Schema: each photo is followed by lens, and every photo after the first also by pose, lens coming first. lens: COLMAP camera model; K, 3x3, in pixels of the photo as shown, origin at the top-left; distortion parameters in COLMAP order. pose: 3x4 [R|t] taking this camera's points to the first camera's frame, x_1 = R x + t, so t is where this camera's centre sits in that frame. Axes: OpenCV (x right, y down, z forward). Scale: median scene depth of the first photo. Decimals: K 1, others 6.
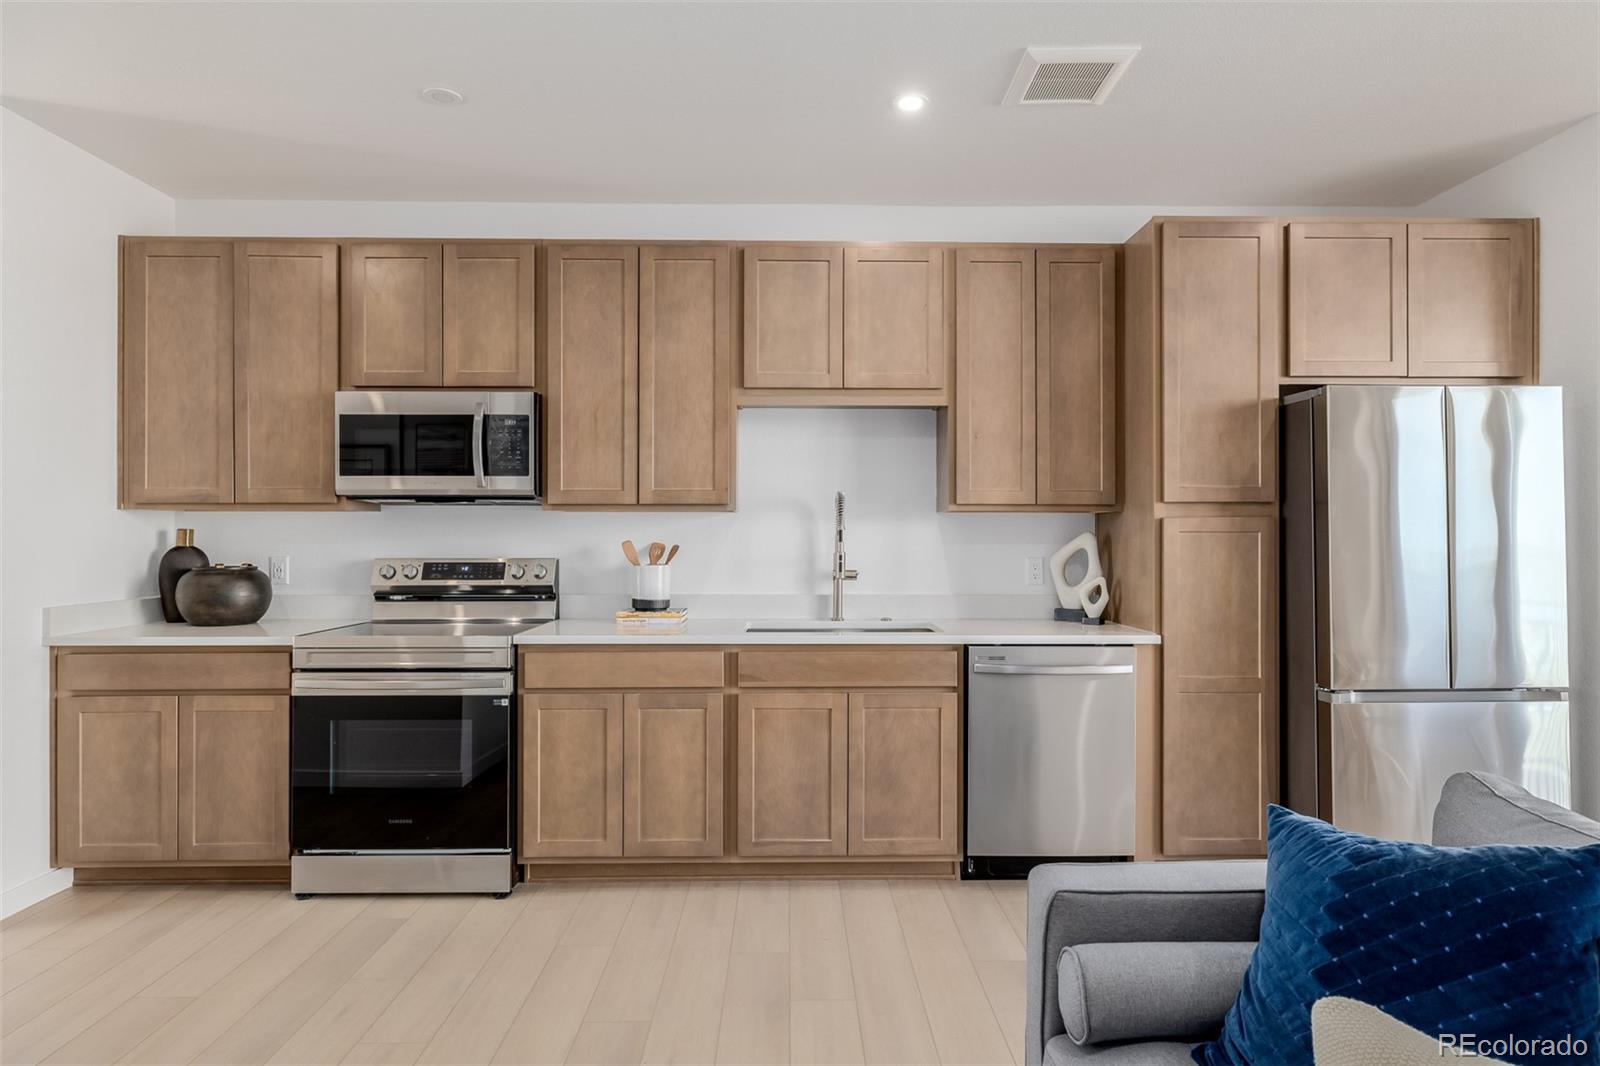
lens RADIAL K [[863.8, 0, 803.2], [0, 863.8, 531.7], [0, 0, 1]] dist [0.005417, -0.003785]
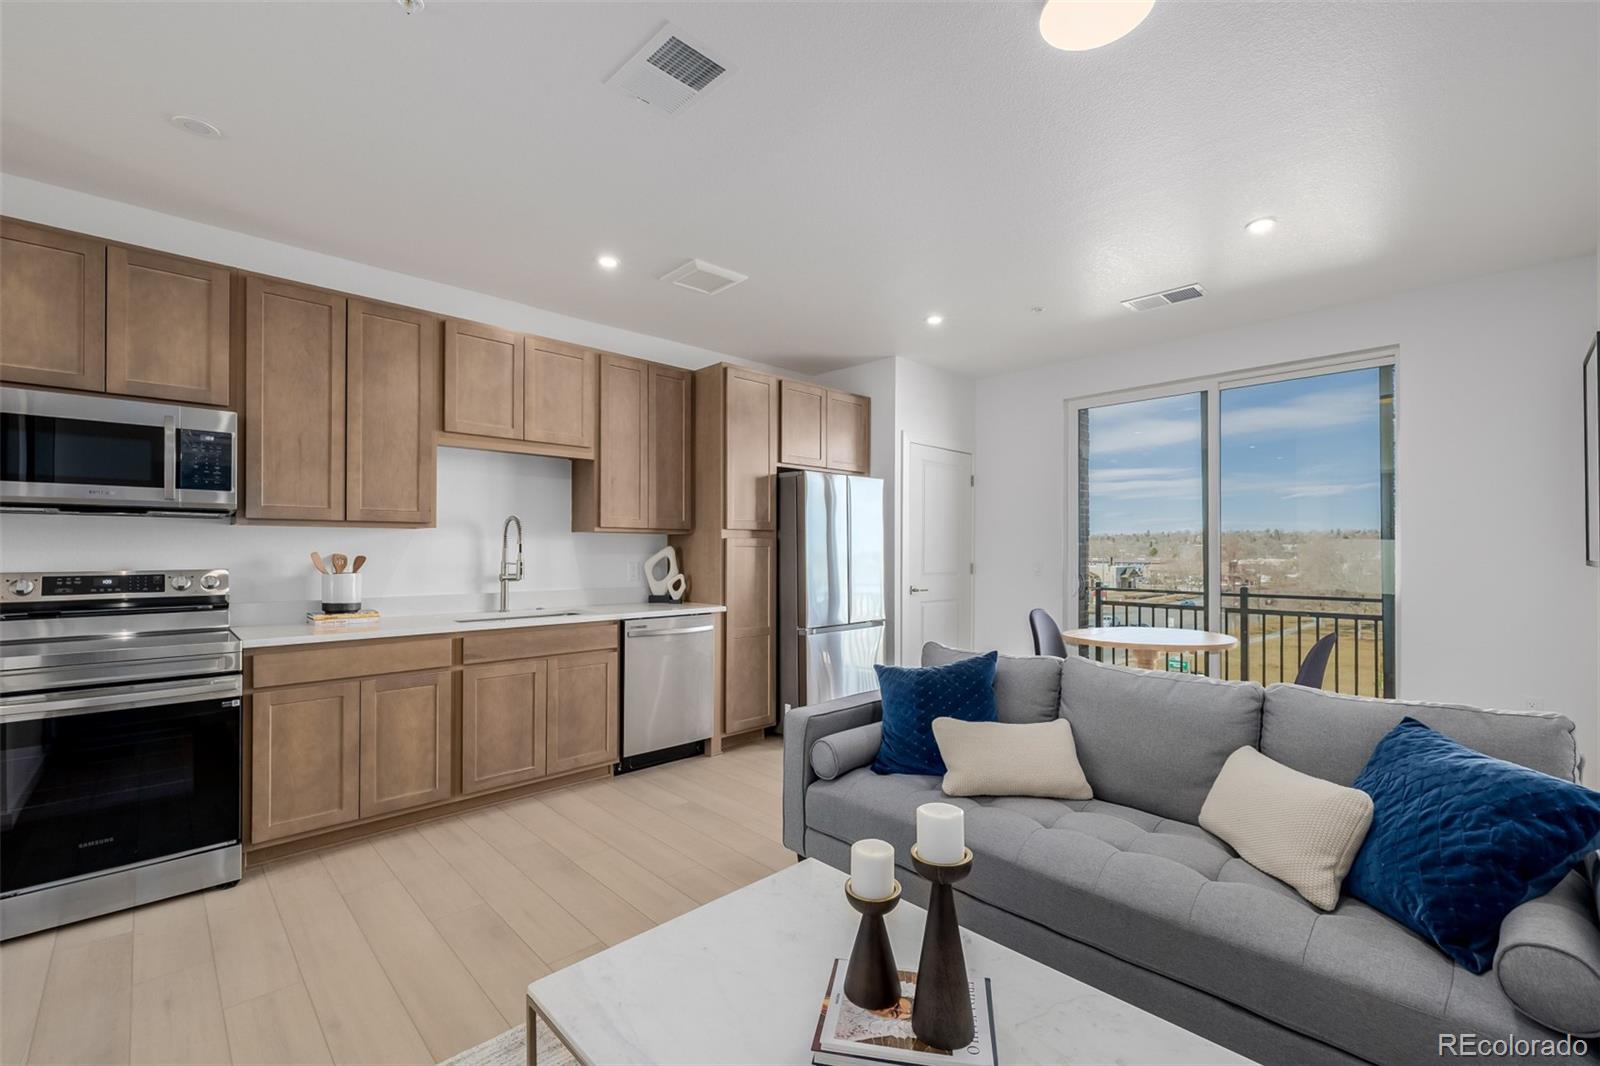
lens RADIAL K [[677.2, 0, 800.1], [0, 677.2, 546.8], [0, 0, 1]] dist [0.001838, -0.000113]
pose [[0.731951, 0.003542, 0.681348, -0.366140], [-0.004242, 0.999991, -0.000641, 0.001218], [-0.681344, -0.002420, 0.731959, -0.081995]]
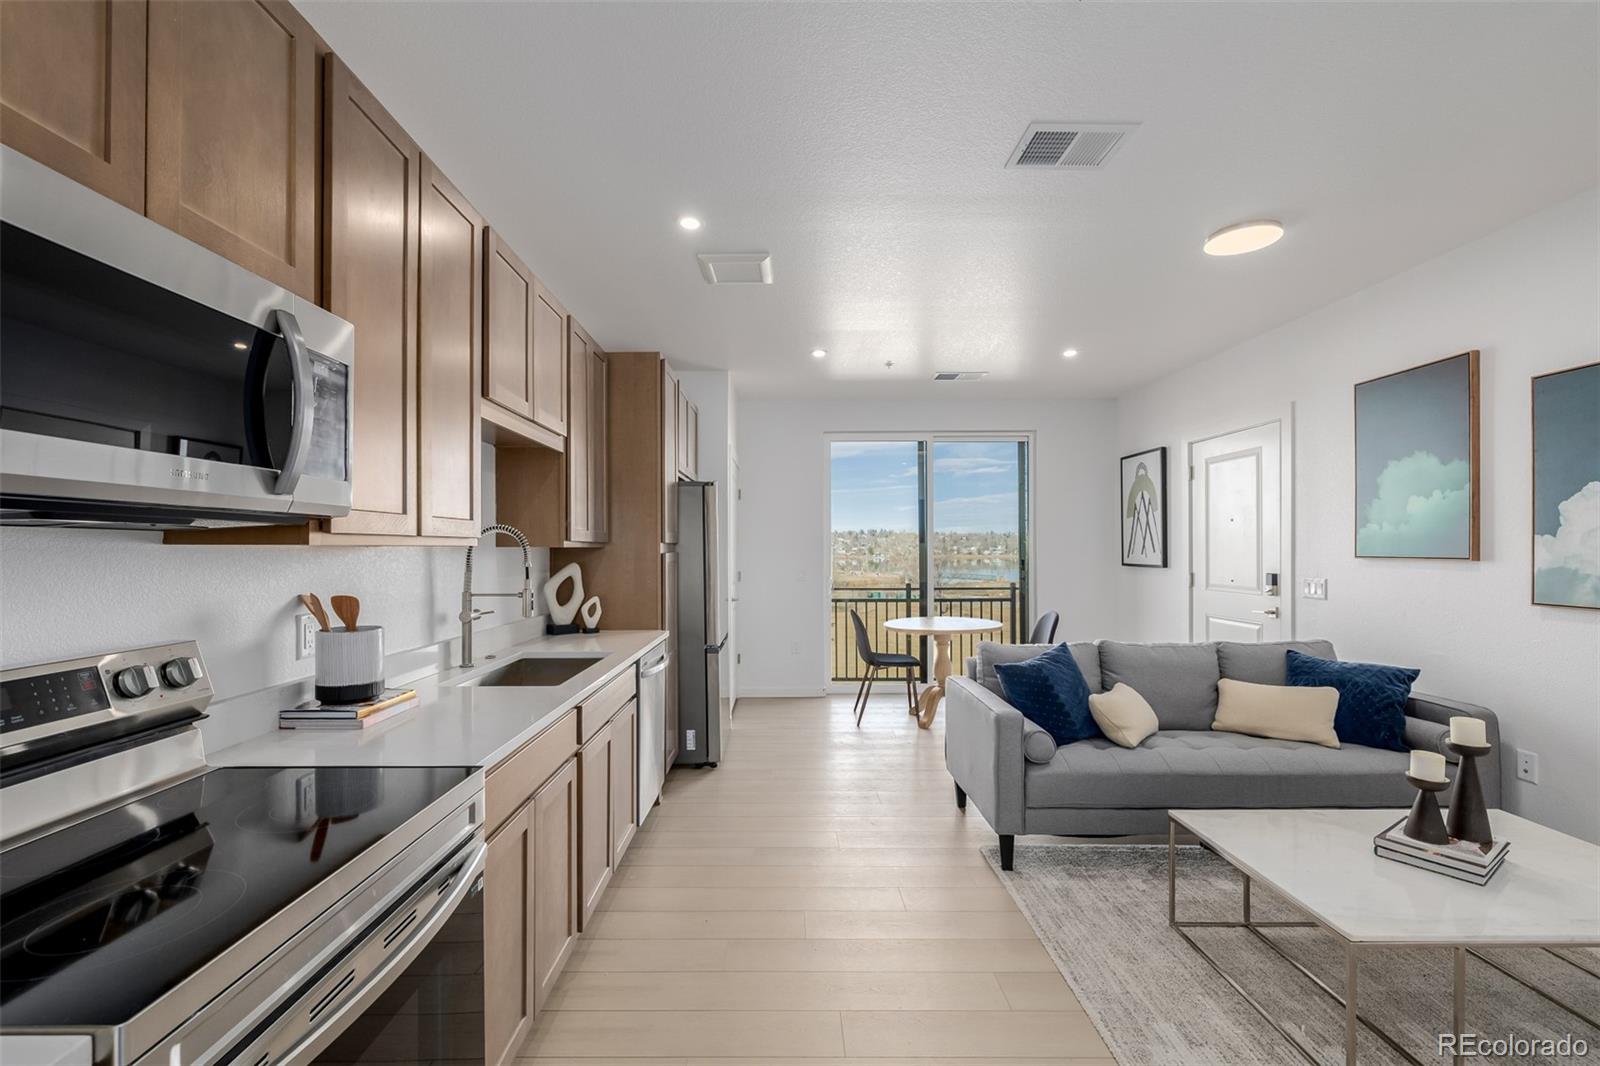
lens RADIAL K [[677.2, 0, 776.1], [0, 677.2, 543.2], [0, 0, 1]] dist [0.001838, -0.000113]
pose [[0.026092, 0.006688, 0.999637, -0.712513], [-0.000372, 0.999978, -0.006681, -0.023342], [-0.999659, -0.000198, 0.026094, 0.713866]]
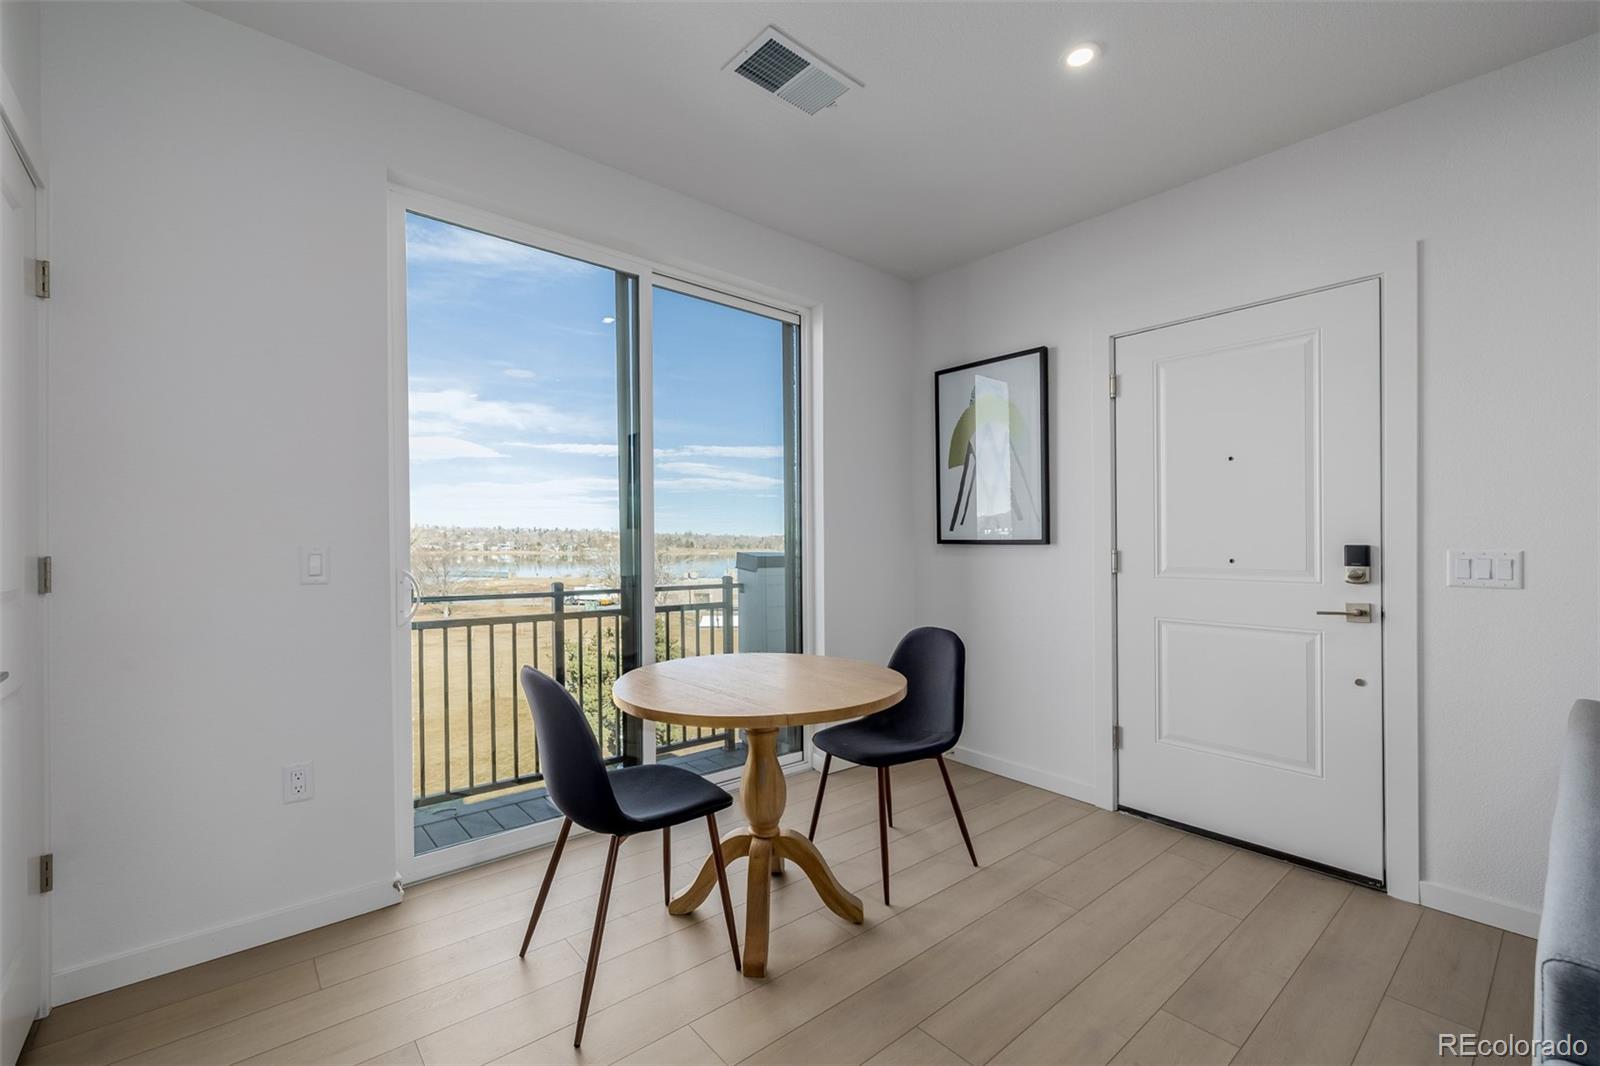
lens RADIAL K [[677.2, 0, 794.4], [0, 677.2, 542.5], [0, 0, 1]] dist [0.001838, -0.000113]
pose [[-0.641218, -0.000436, 0.767358, 0.380179], [-0.007294, 0.999958, -0.005528, 0.028512], [-0.767324, -0.009142, -0.641195, 0.745496]]
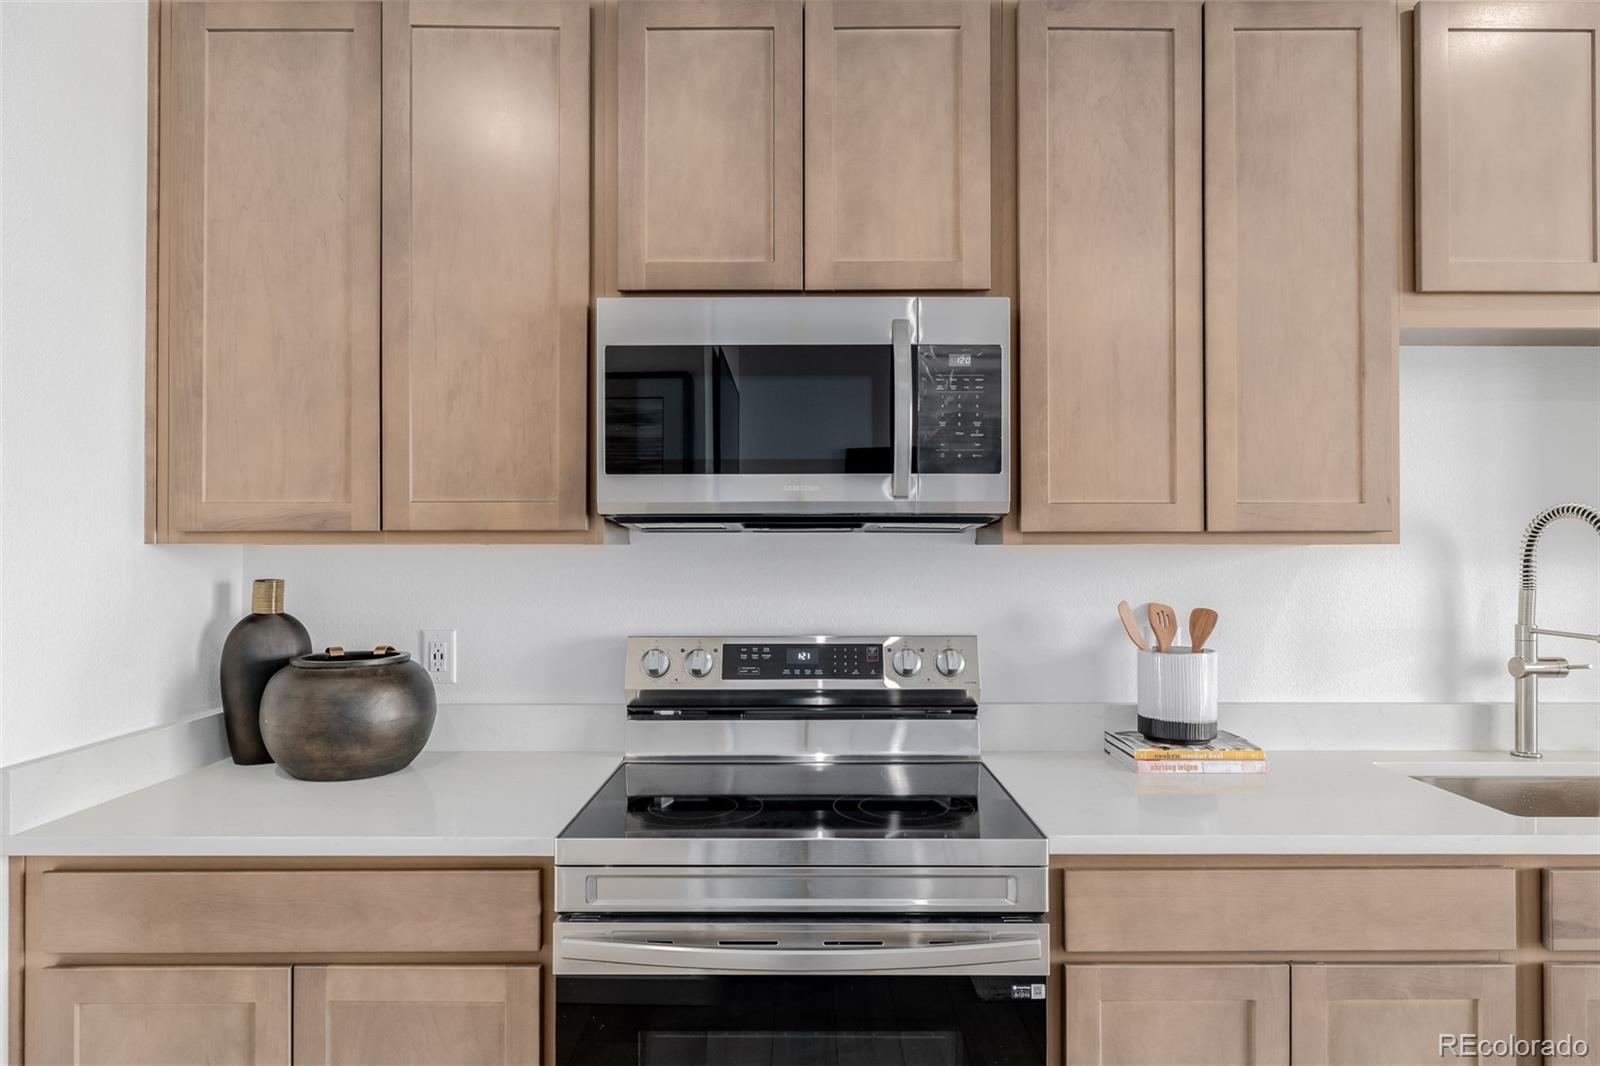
lens RADIAL K [[945.0, 0, 806.6], [0, 945.0, 540.8], [0, 0, 1]] dist [-0.005633, 0.002102]
pose [[0.999883, -0.001501, -0.015235, -0.408849], [0.001408, 0.999980, -0.006089, -0.024114], [0.015244, 0.006067, 0.999865, 0.470379]]
